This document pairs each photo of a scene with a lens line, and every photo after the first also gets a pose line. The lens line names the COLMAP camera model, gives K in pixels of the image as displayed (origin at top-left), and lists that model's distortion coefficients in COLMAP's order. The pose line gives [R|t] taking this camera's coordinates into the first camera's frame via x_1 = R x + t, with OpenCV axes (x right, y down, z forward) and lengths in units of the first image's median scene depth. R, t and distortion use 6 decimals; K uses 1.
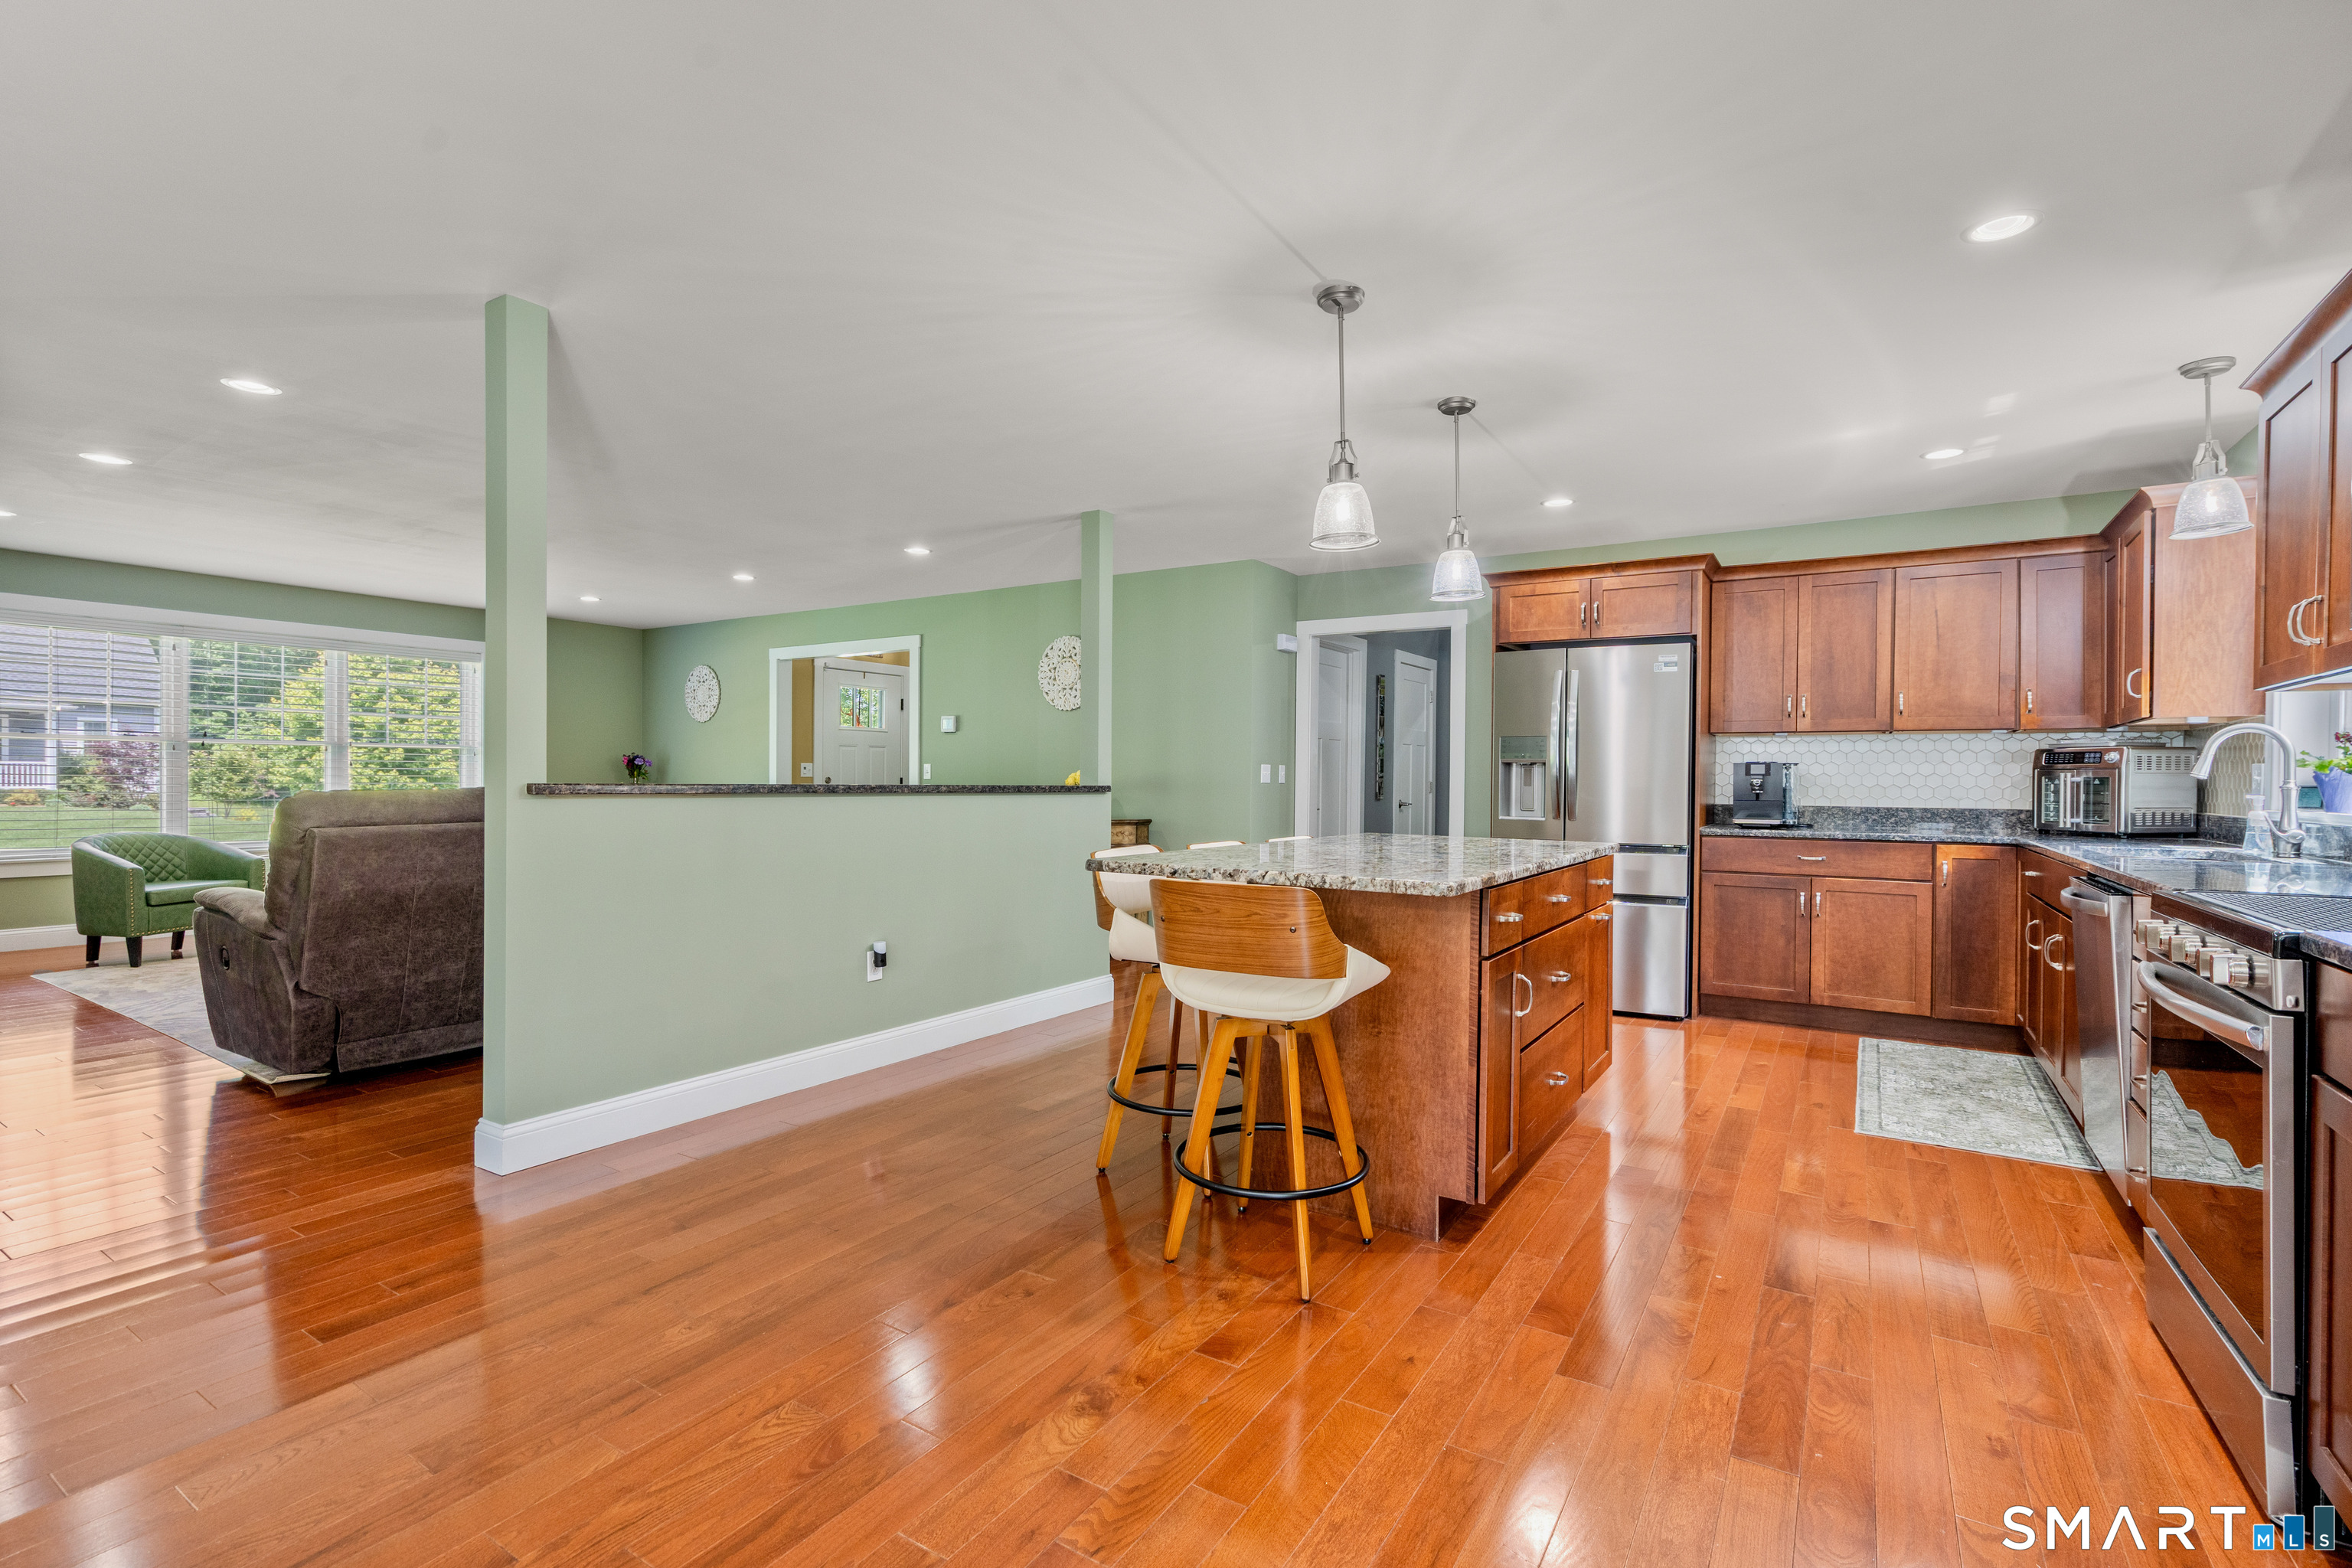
lens RADIAL K [[1082.4, 0, 1166.3], [0, 1082.4, 782.5], [0, 0, 1]] dist [-0.004525, 0.002203]
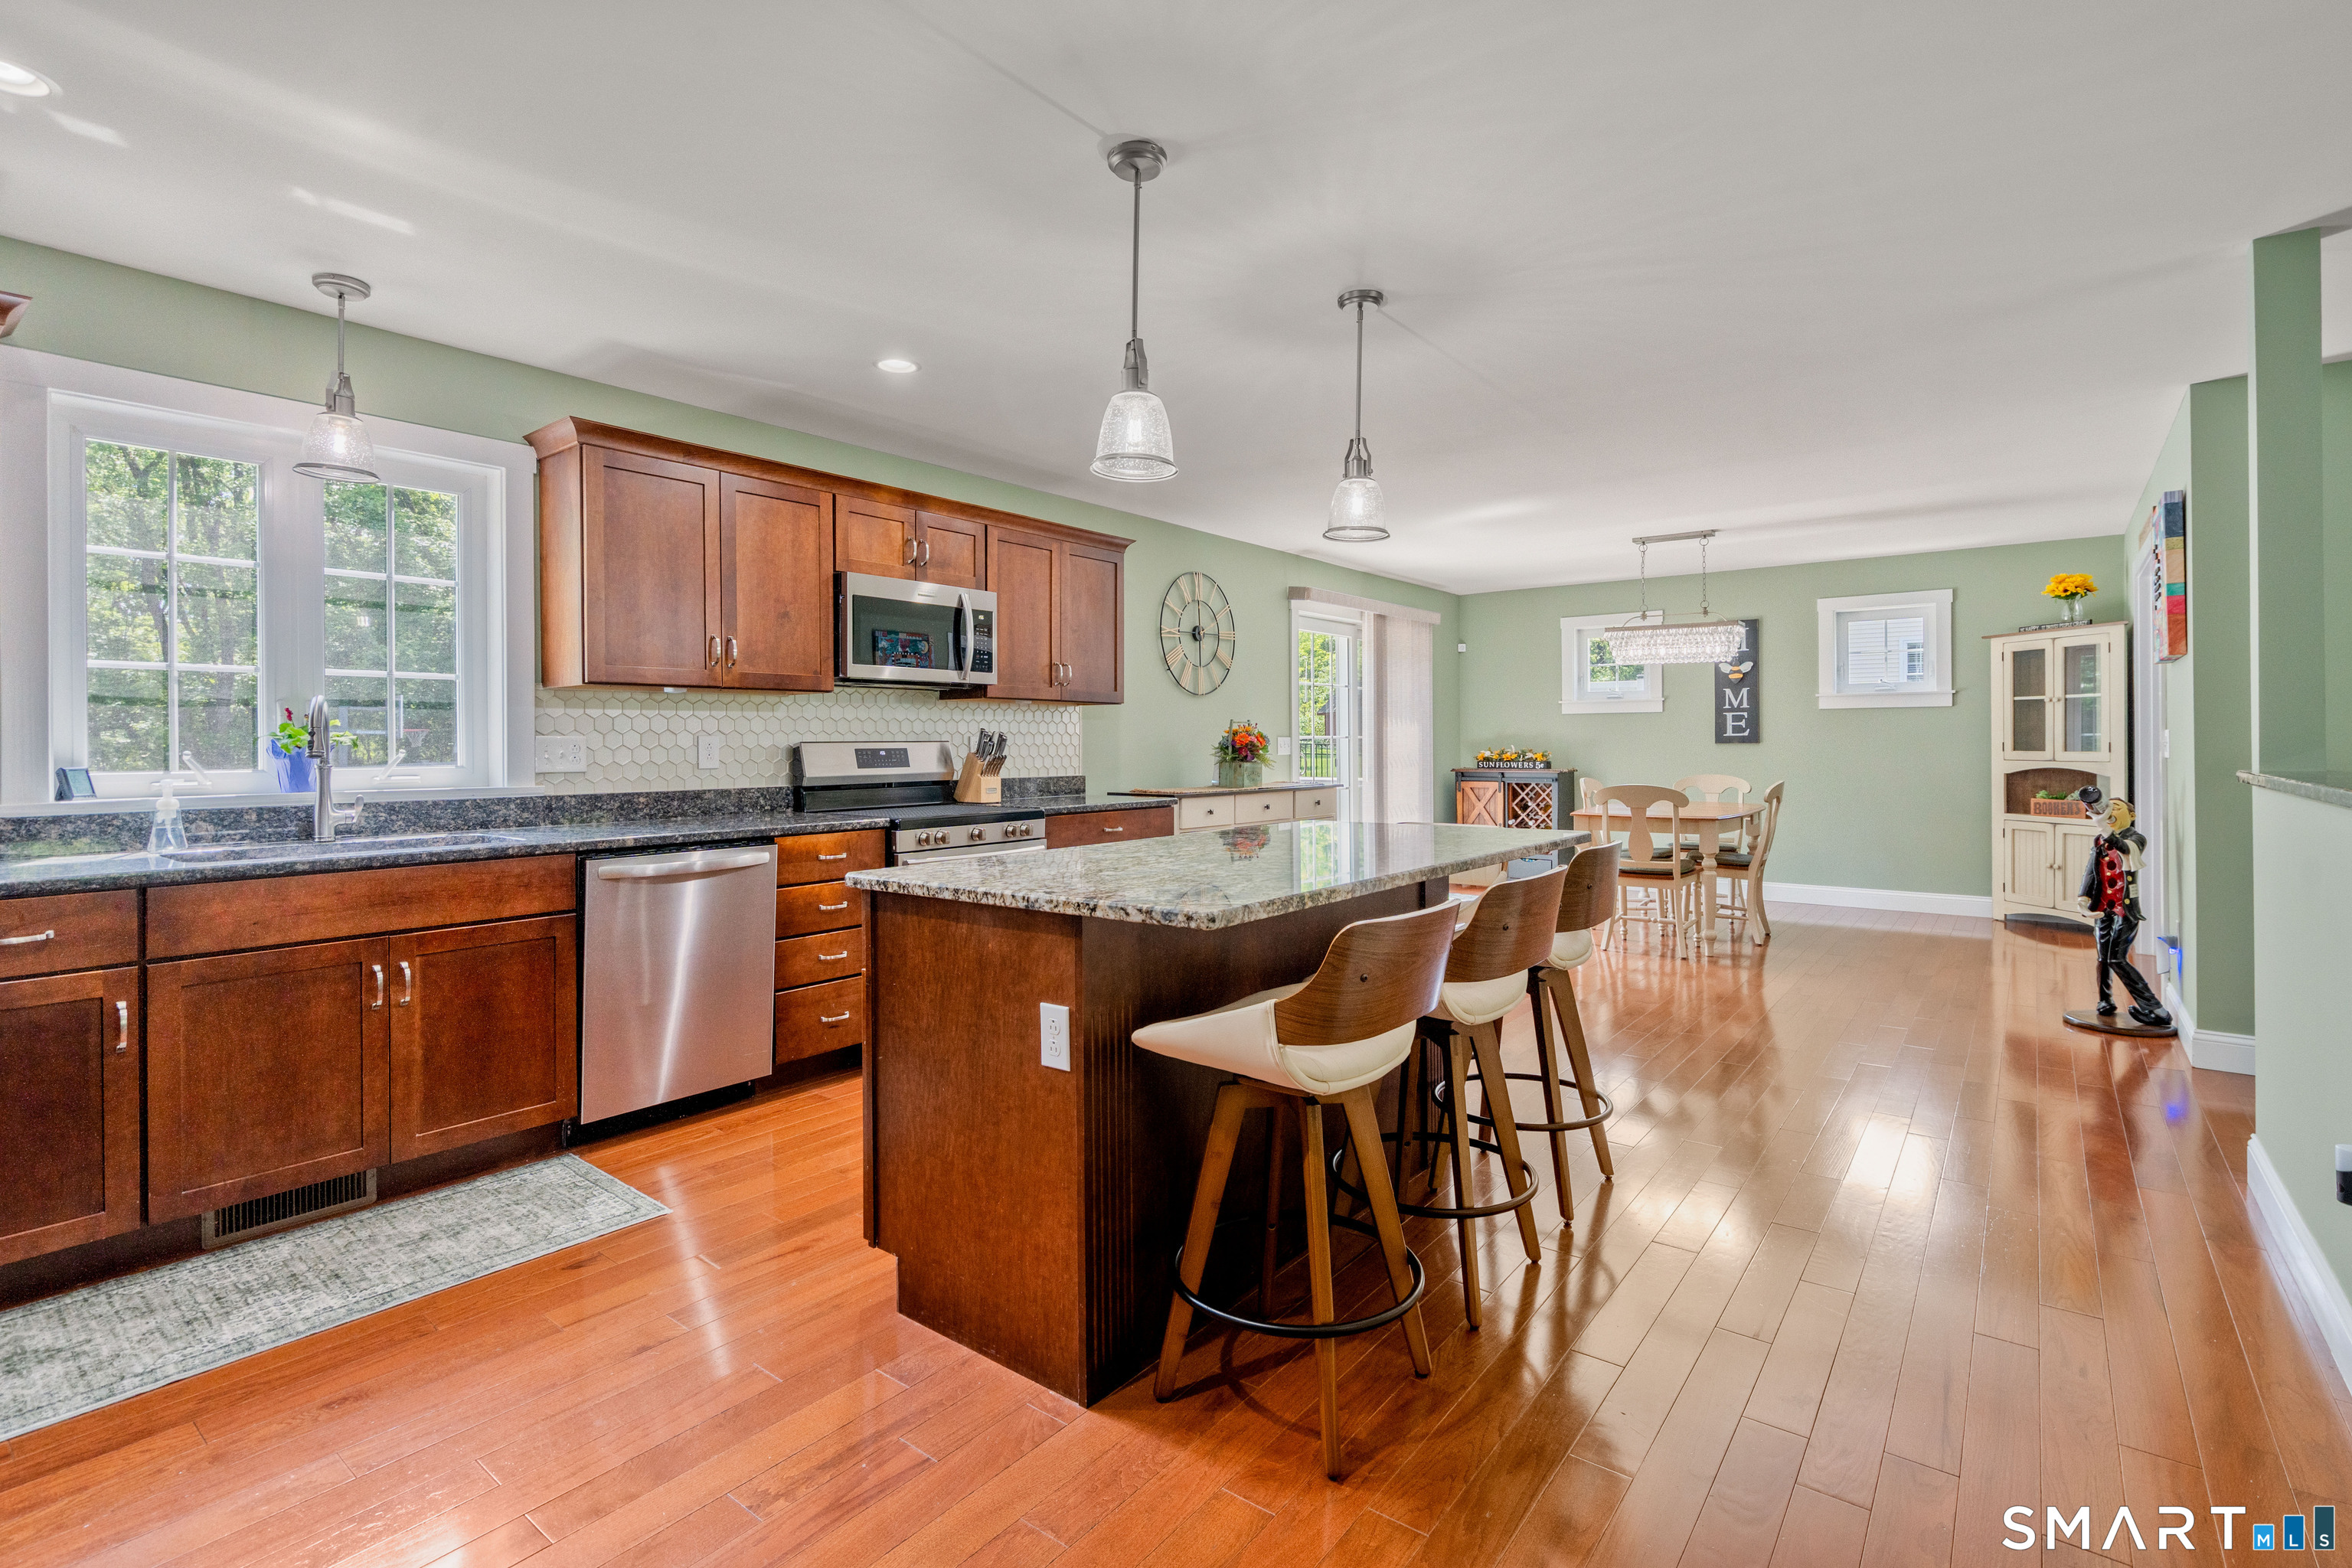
lens RADIAL K [[1082.4, 0, 1169.1], [0, 1082.4, 749.0], [0, 0, 1]] dist [-0.004525, 0.002203]
pose [[-0.994608, -0.002835, 0.103666, 0.136529], [-0.001924, 0.999959, 0.008891, -0.012678], [-0.103687, 0.008643, -0.994572, 1.182331]]
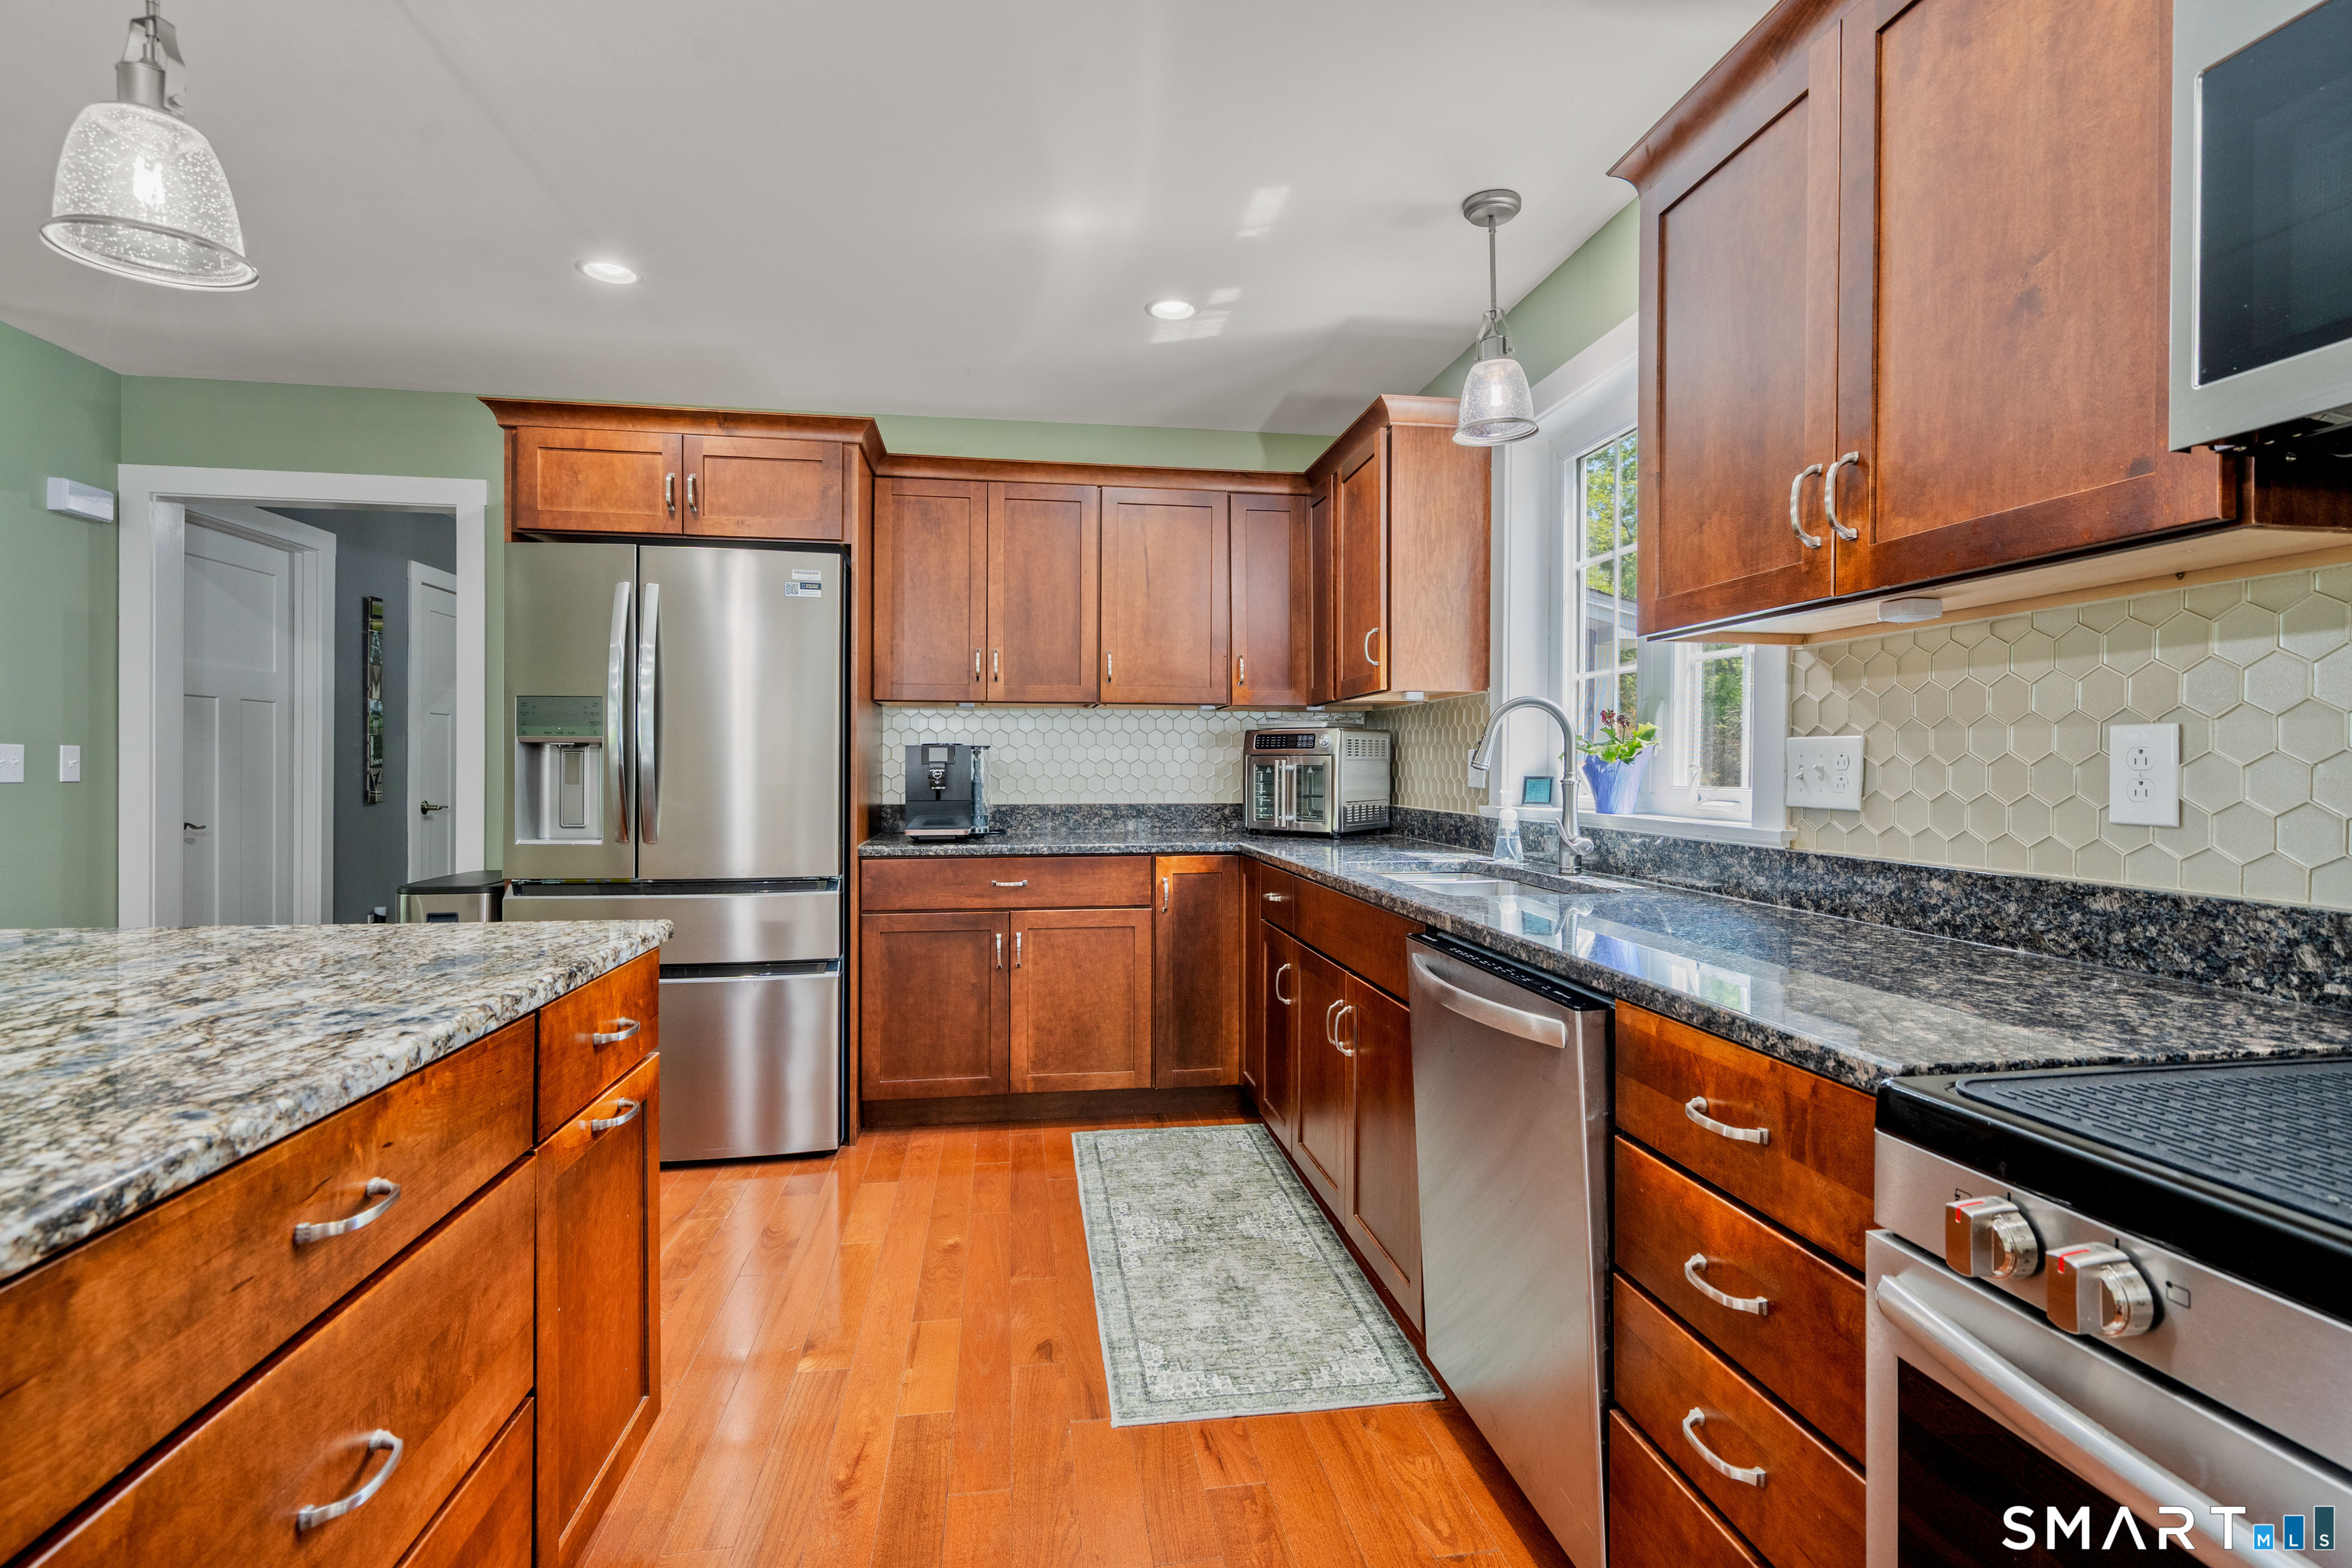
lens RADIAL K [[1082.4, 0, 1194.5], [0, 1082.4, 769.1], [0, 0, 1]] dist [-0.004525, 0.002203]
pose [[0.739203, -0.010450, 0.673401, 0.208297], [0.006941, 0.999945, 0.007898, -0.007587], [-0.673447, -0.001164, 0.739235, 0.389354]]
